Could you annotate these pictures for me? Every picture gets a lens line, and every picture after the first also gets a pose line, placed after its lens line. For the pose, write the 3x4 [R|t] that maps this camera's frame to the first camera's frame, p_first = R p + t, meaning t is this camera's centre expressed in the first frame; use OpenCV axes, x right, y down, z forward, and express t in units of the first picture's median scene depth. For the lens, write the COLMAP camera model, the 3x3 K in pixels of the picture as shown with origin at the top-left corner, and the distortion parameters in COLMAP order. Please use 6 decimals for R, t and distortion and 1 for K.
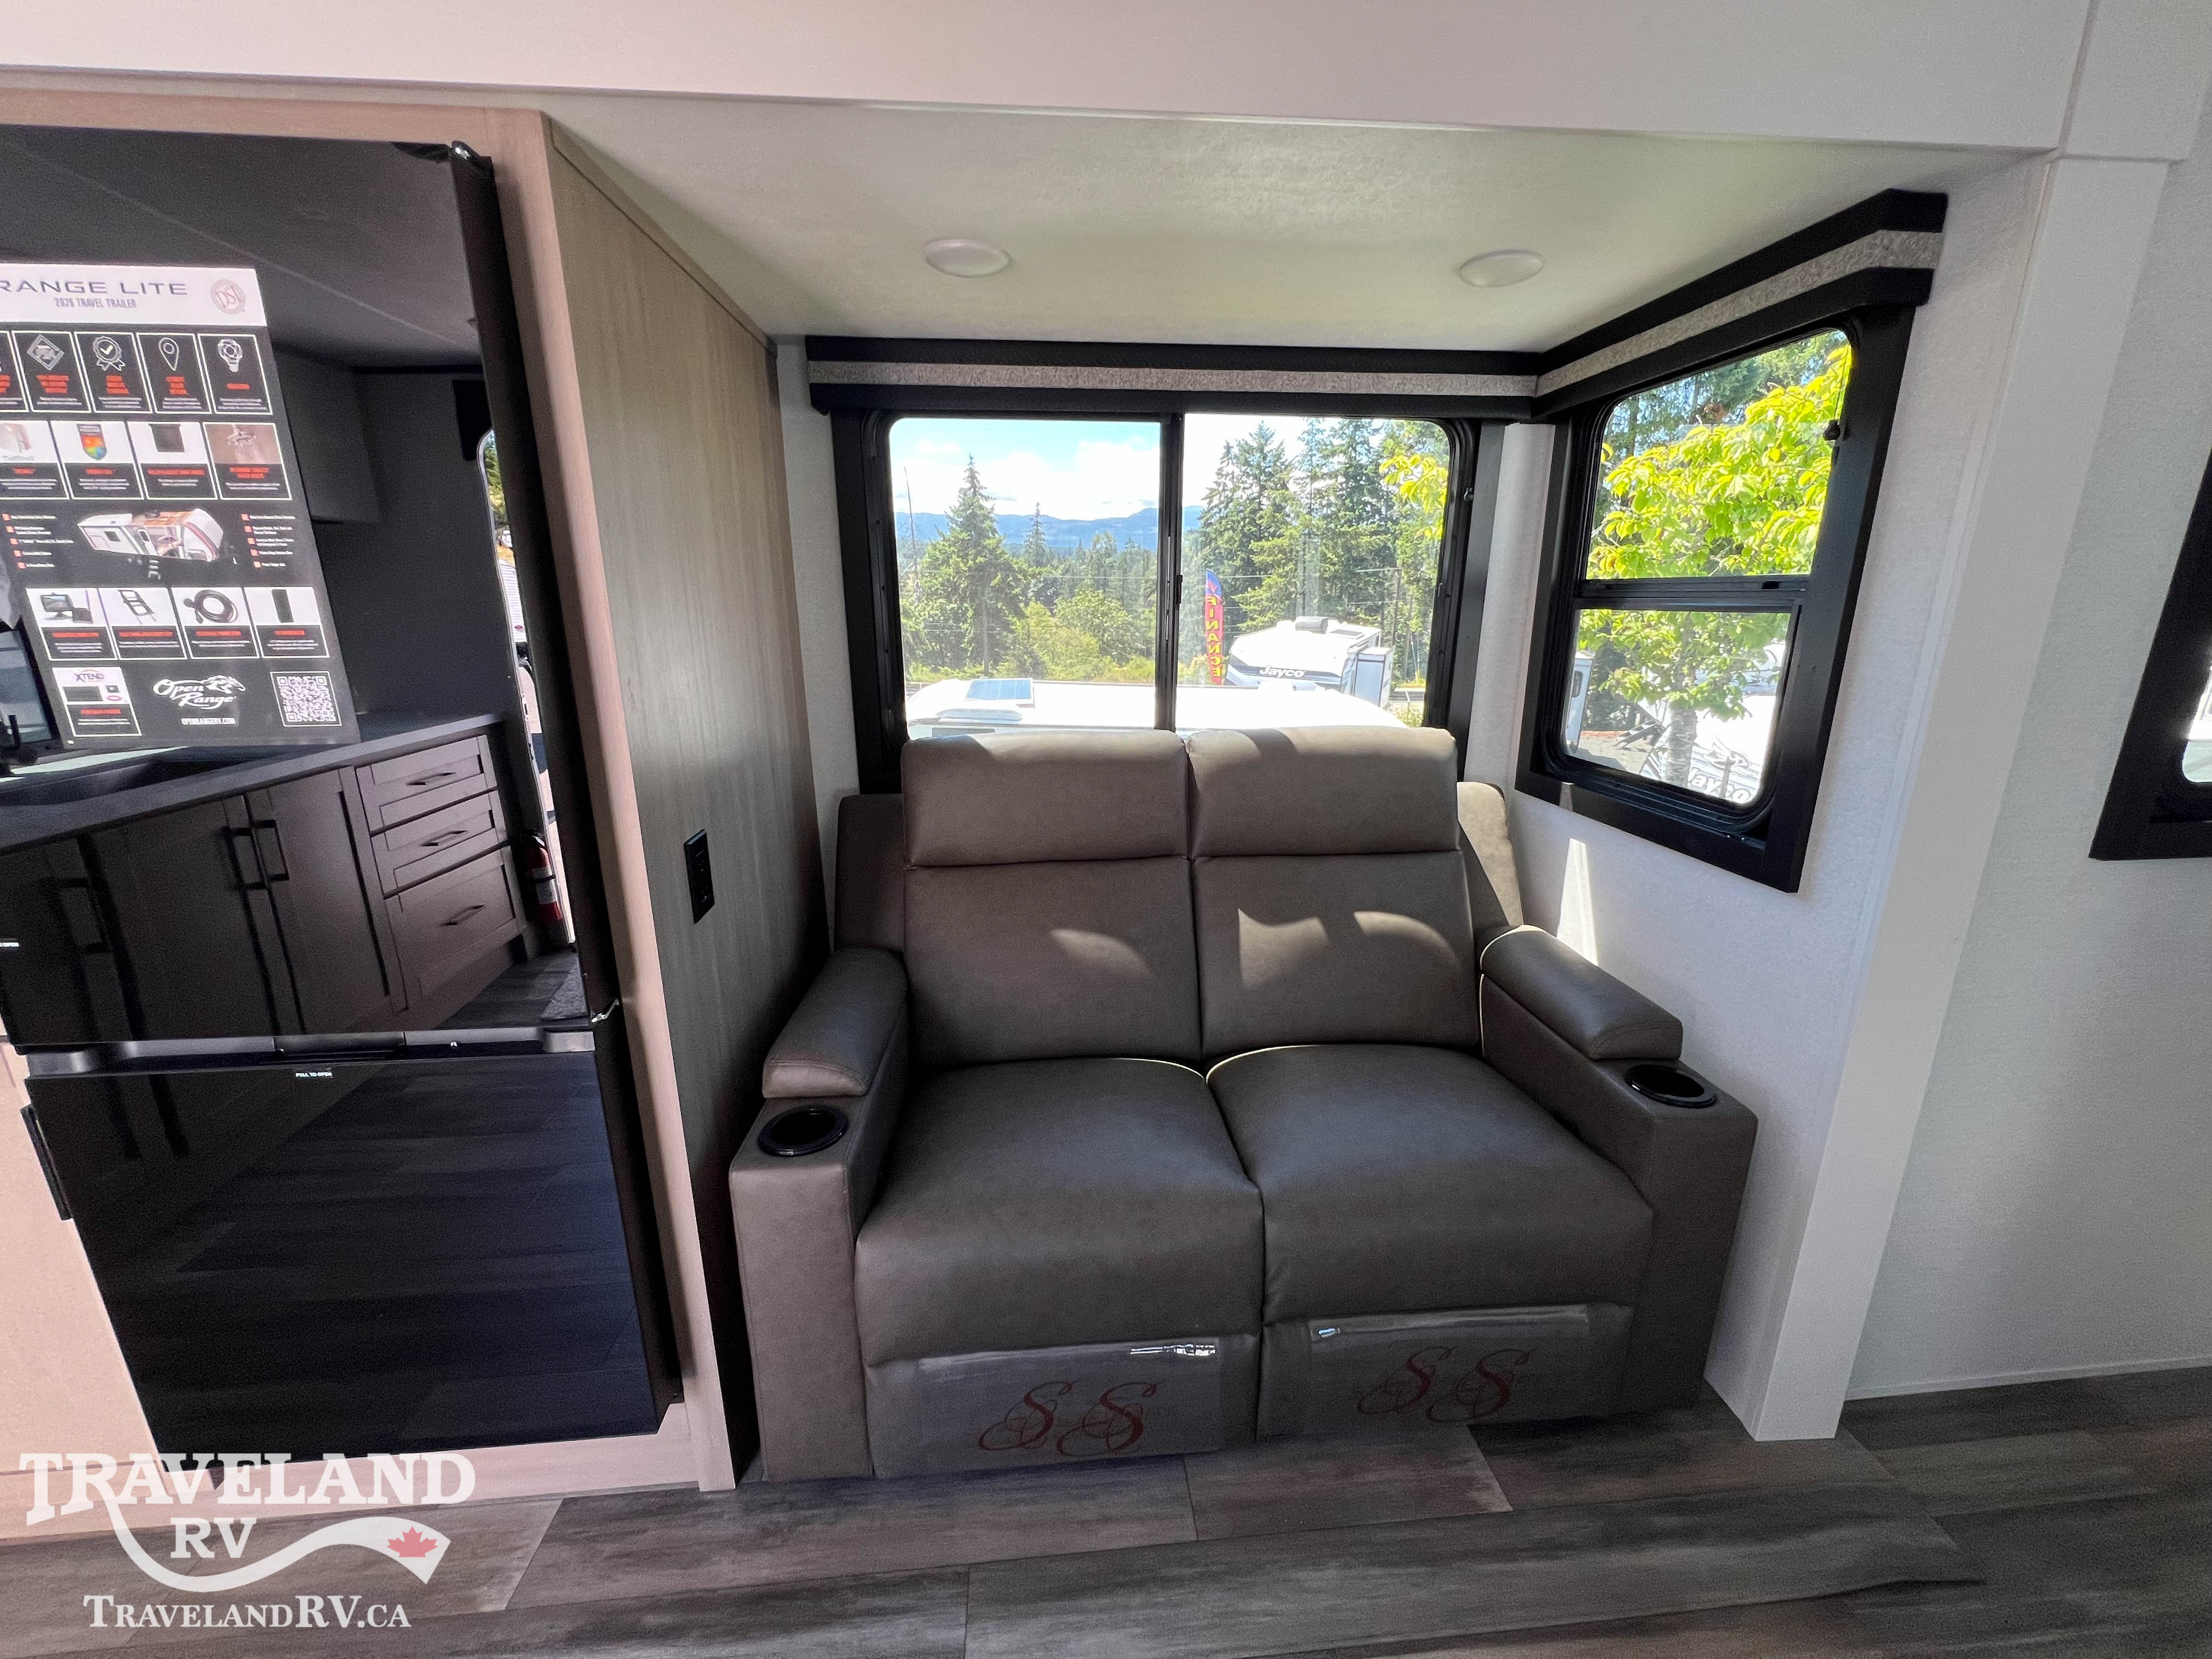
lens RADIAL K [[888.5, 0, 1107.8], [0, 888.5, 829.1], [0, 0, 1]] dist [-0.001065, 0.000161]
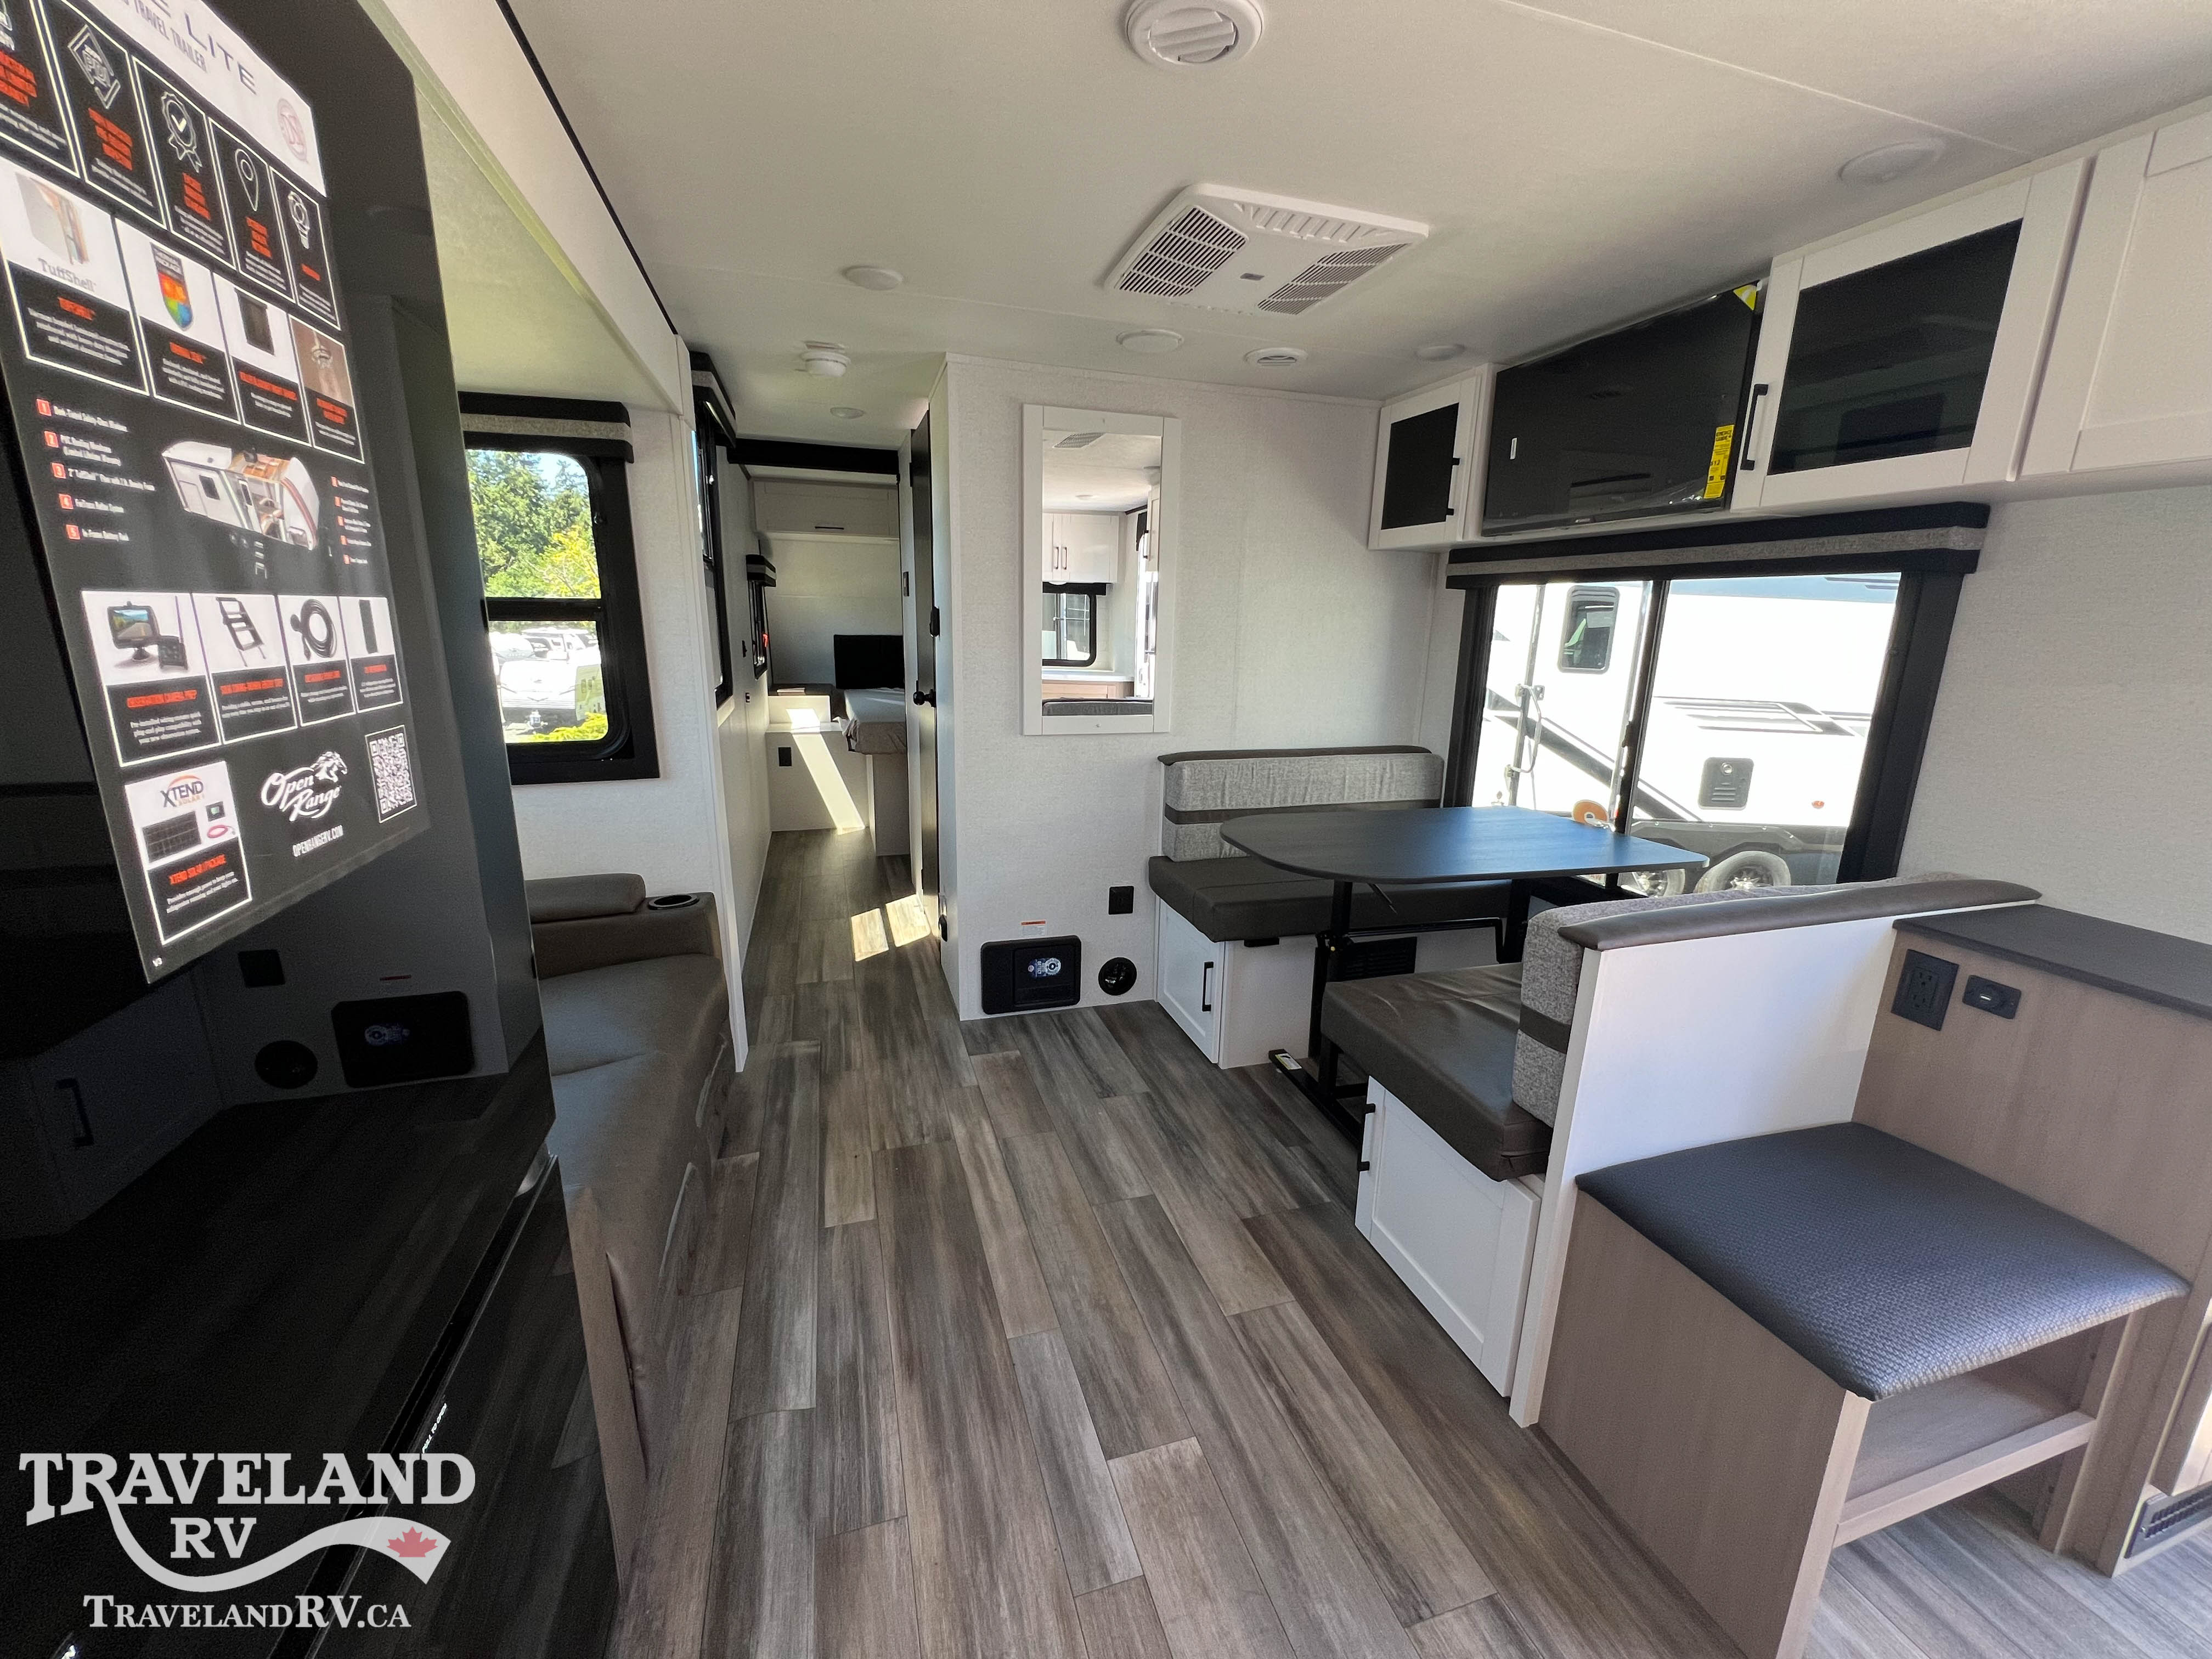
lens RADIAL K [[888.5, 0, 1107.8], [0, 888.5, 829.1], [0, 0, 1]] dist [-0.001065, 0.000161]
pose [[-0.210858, -0.230066, 0.950057, -1.712258], [0.234048, 0.931757, 0.277580, -0.173998], [-0.949084, 0.280889, -0.142622, 0.648979]]
